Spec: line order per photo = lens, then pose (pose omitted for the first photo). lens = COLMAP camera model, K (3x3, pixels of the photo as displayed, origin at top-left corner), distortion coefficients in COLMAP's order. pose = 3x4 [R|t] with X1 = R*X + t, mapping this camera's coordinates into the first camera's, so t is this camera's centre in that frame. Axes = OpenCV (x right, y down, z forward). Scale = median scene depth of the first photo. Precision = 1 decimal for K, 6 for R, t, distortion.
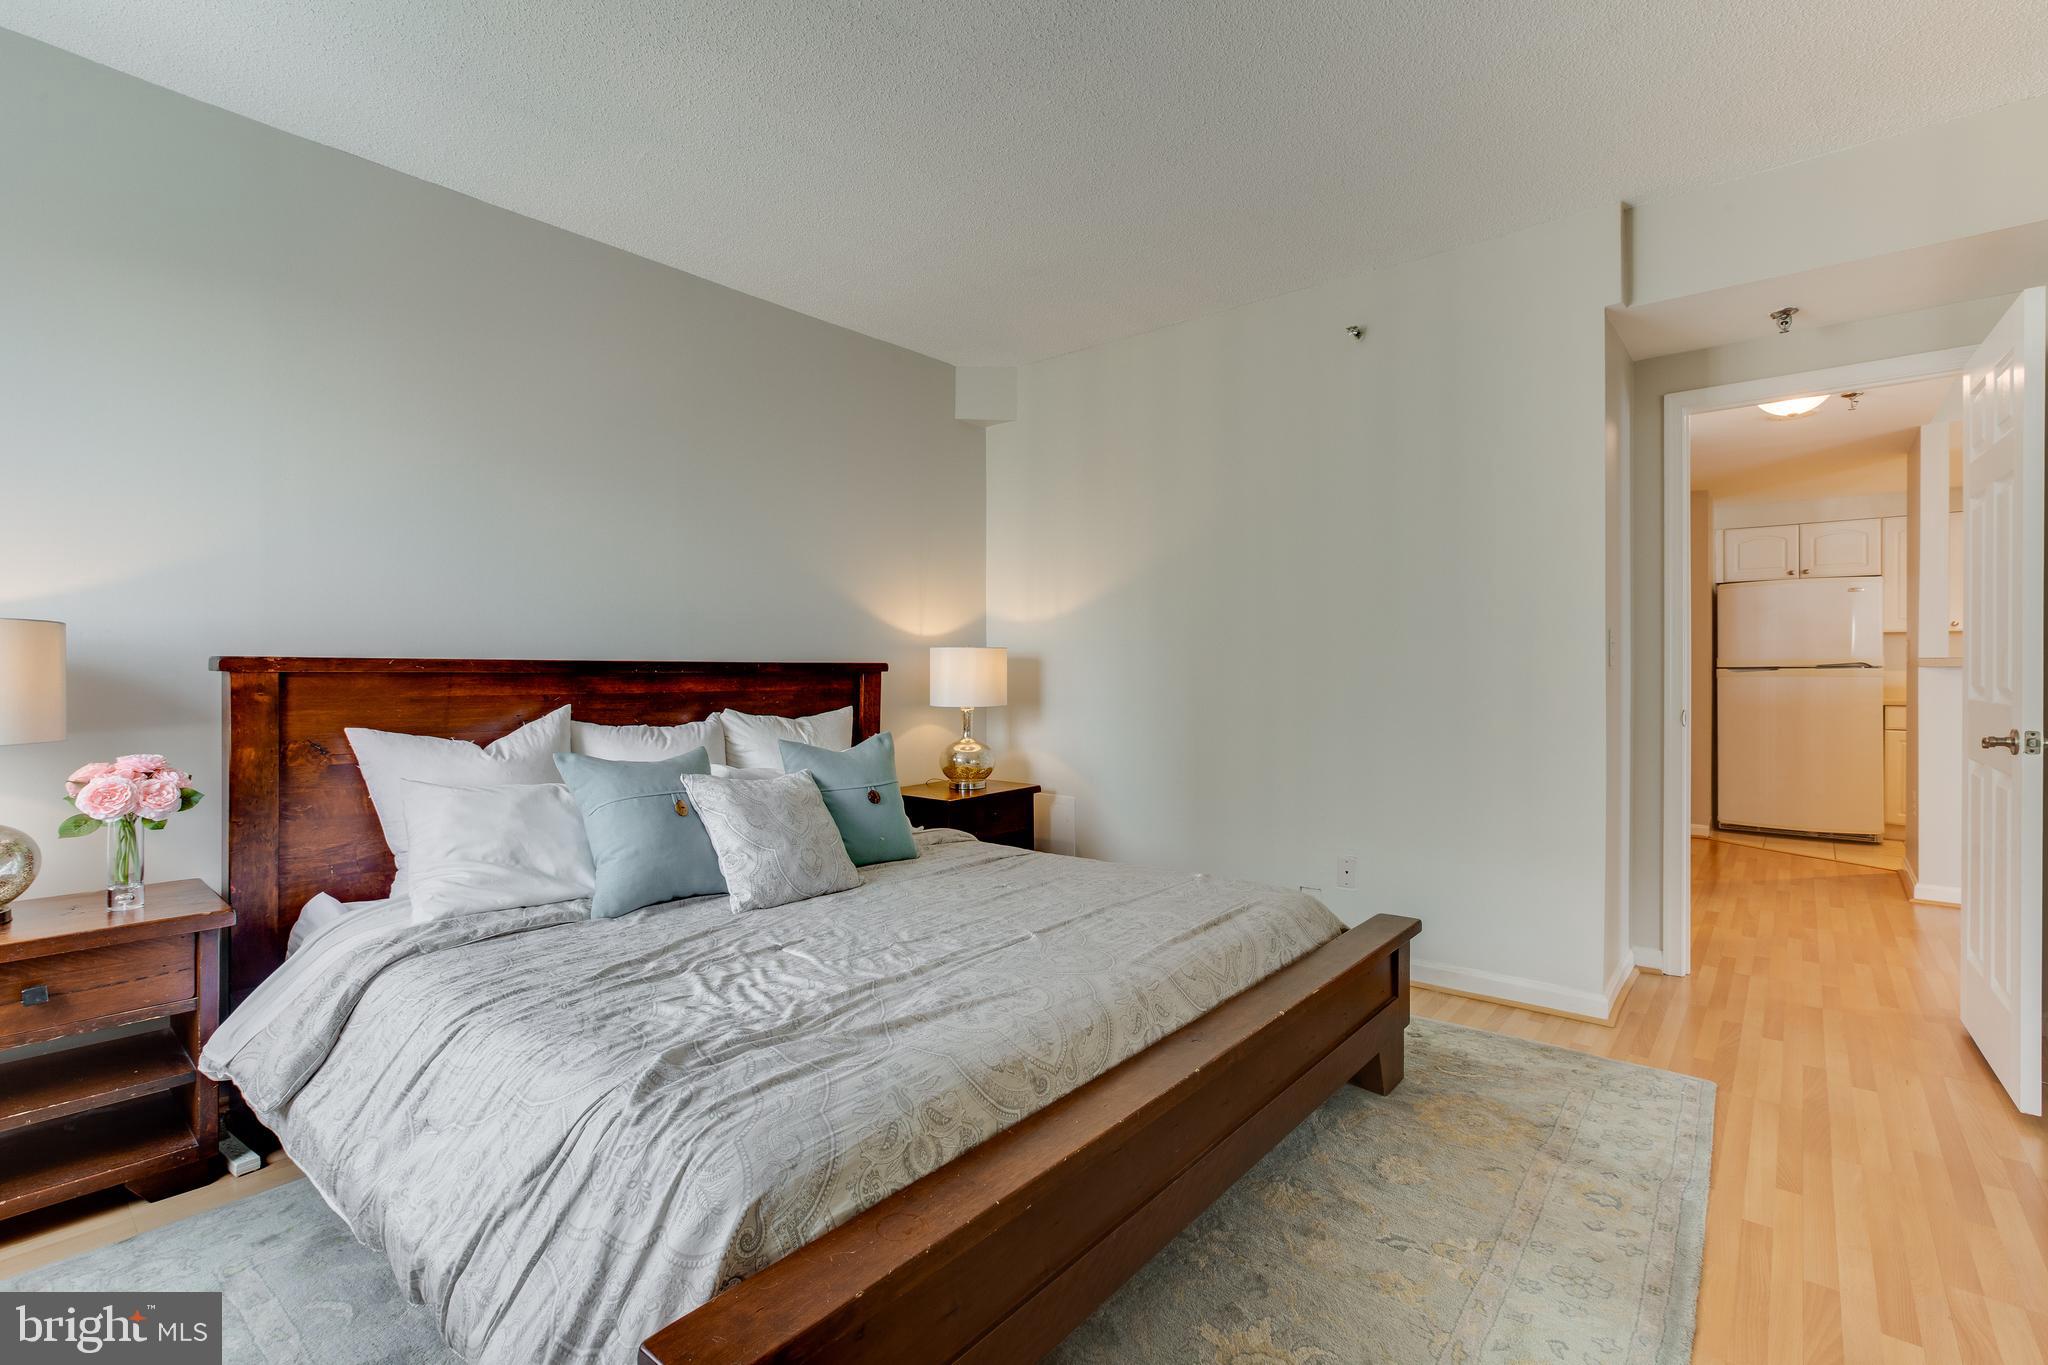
lens RADIAL K [[929.9, 0, 988.7], [0, 929.9, 667.5], [0, 0, 1]] dist [-0.024609, 0.011442]
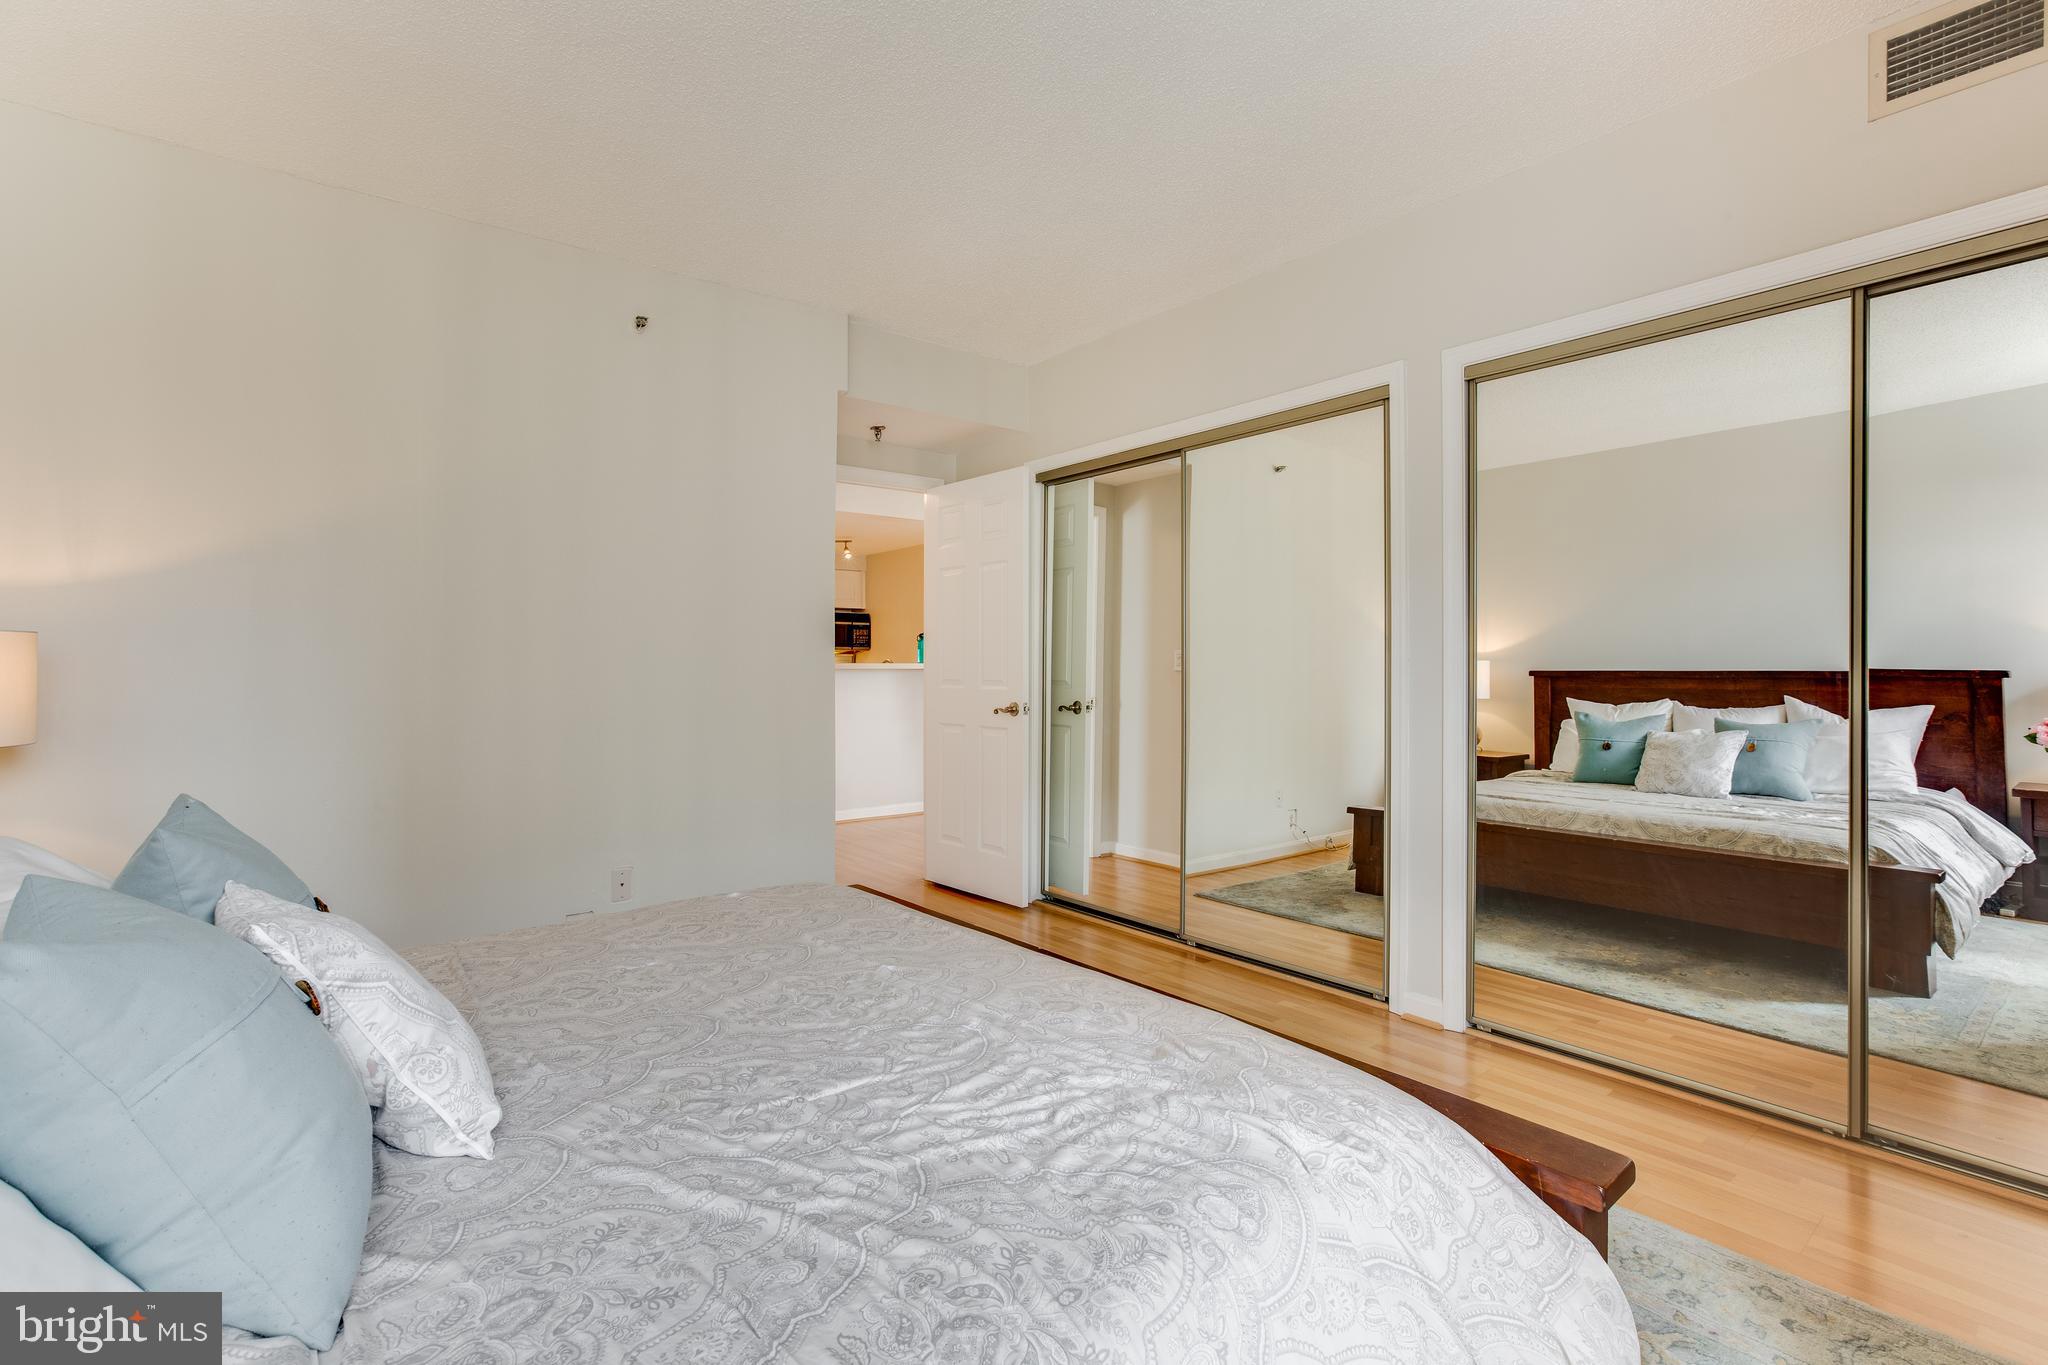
lens RADIAL K [[929.9, 0, 1033.8], [0, 929.9, 672.8], [0, 0, 1]] dist [-0.024609, 0.011442]
pose [[0.167017, -0.001539, 0.985953, -0.902968], [-0.008064, 0.999963, 0.002927, 0.002013], [-0.985921, -0.008440, 0.166999, 0.797767]]
